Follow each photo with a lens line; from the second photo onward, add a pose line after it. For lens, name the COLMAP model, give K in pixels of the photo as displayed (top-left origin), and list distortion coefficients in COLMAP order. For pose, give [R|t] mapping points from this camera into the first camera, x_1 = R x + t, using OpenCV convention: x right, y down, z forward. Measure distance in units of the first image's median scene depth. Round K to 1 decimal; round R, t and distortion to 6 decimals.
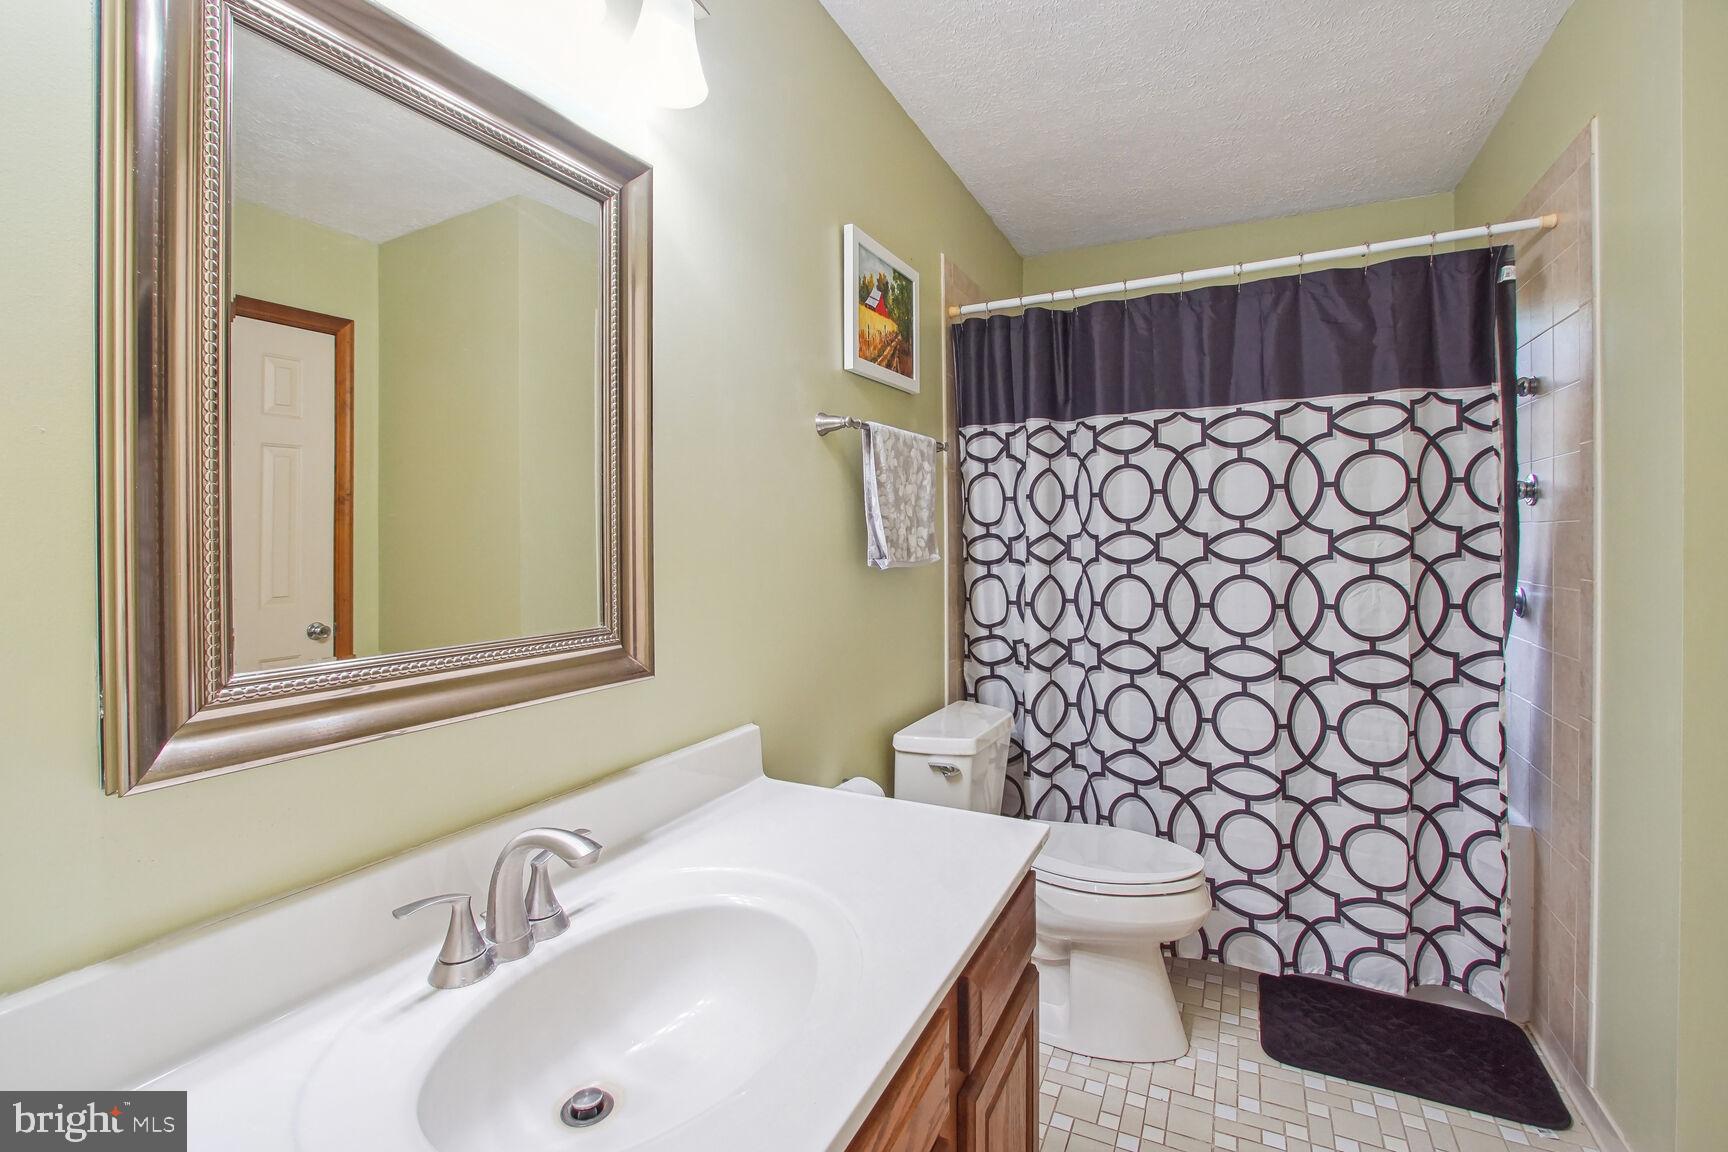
lens RADIAL K [[788.4, 0, 859.1], [0, 788.4, 524.0], [0, 0, 1]] dist [-0.016072, 0.000479]
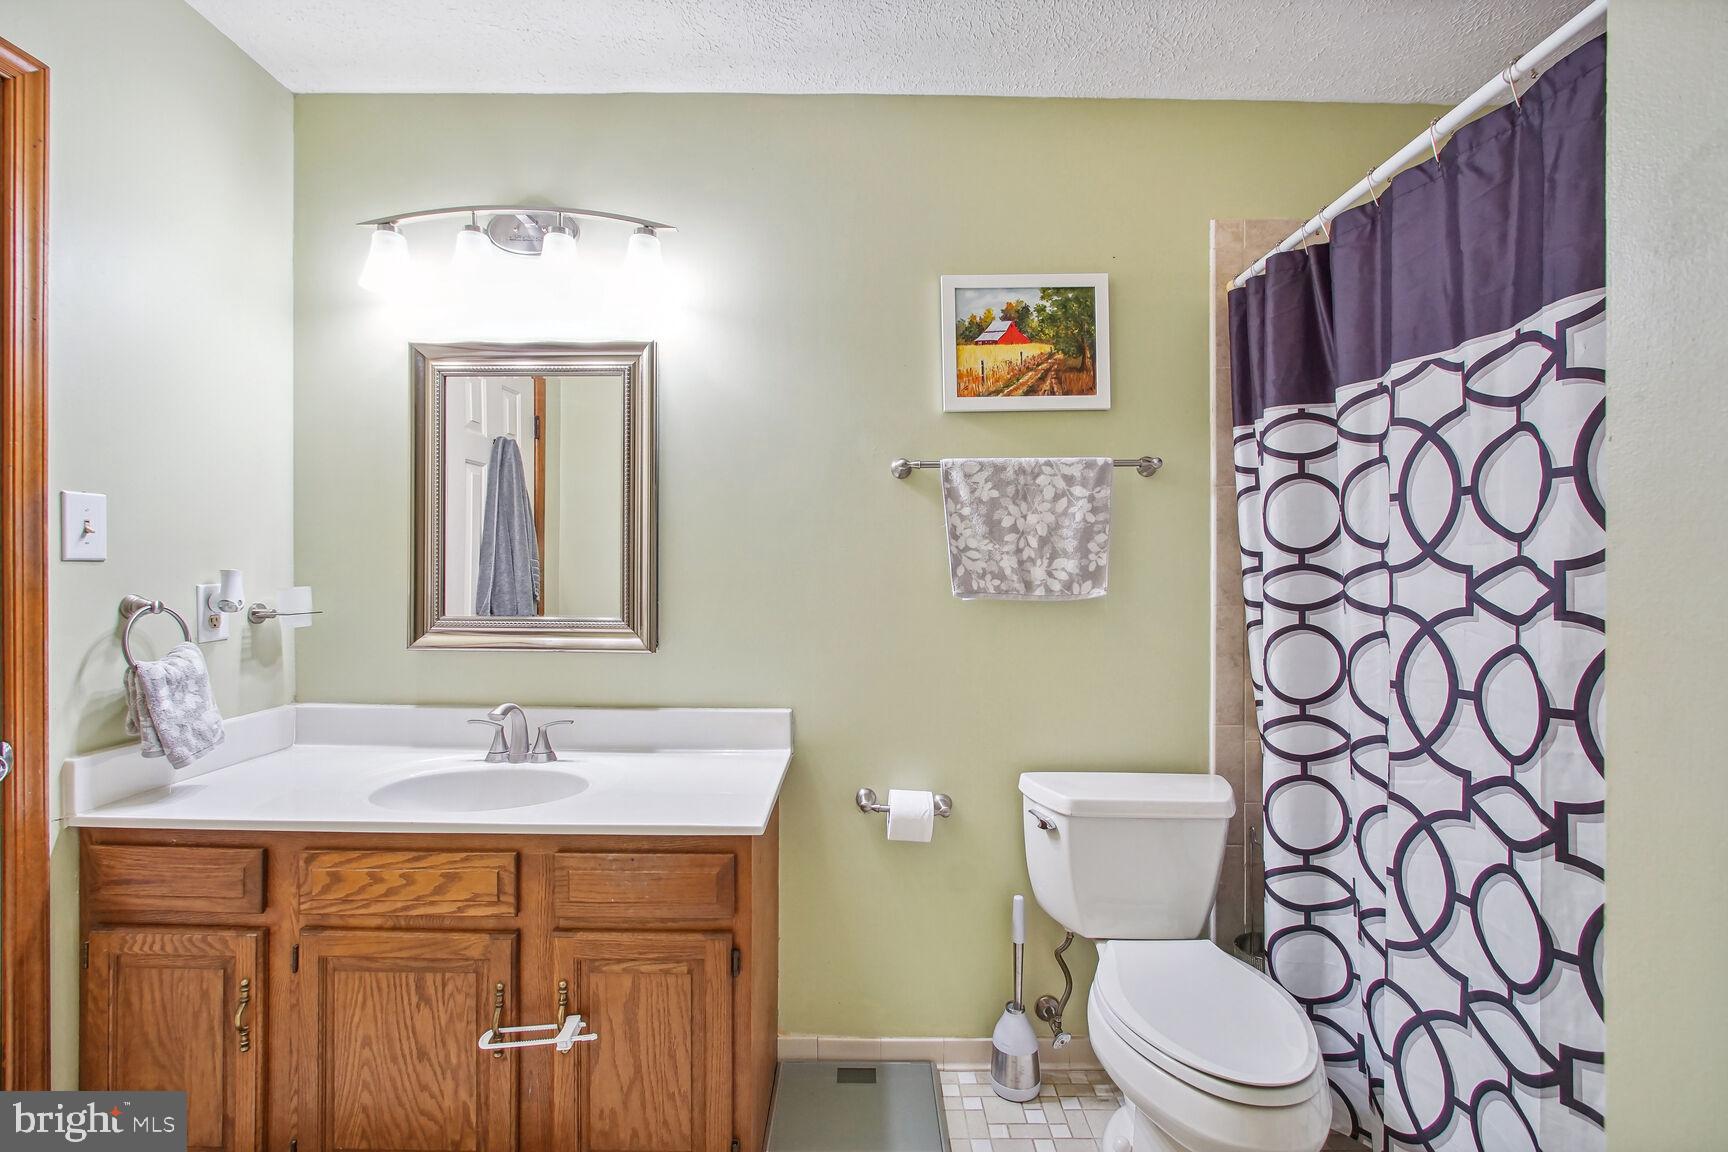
lens RADIAL K [[767.6, 0, 863.9], [0, 767.6, 558.0], [0, 0, 1]] dist [-0.017984, 0.001544]
pose [[0.450418, -0.005747, -0.892799, 0.780638], [0.008411, 0.999962, -0.002194, 0.003504], [0.892778, -0.006521, 0.450449, 0.390392]]
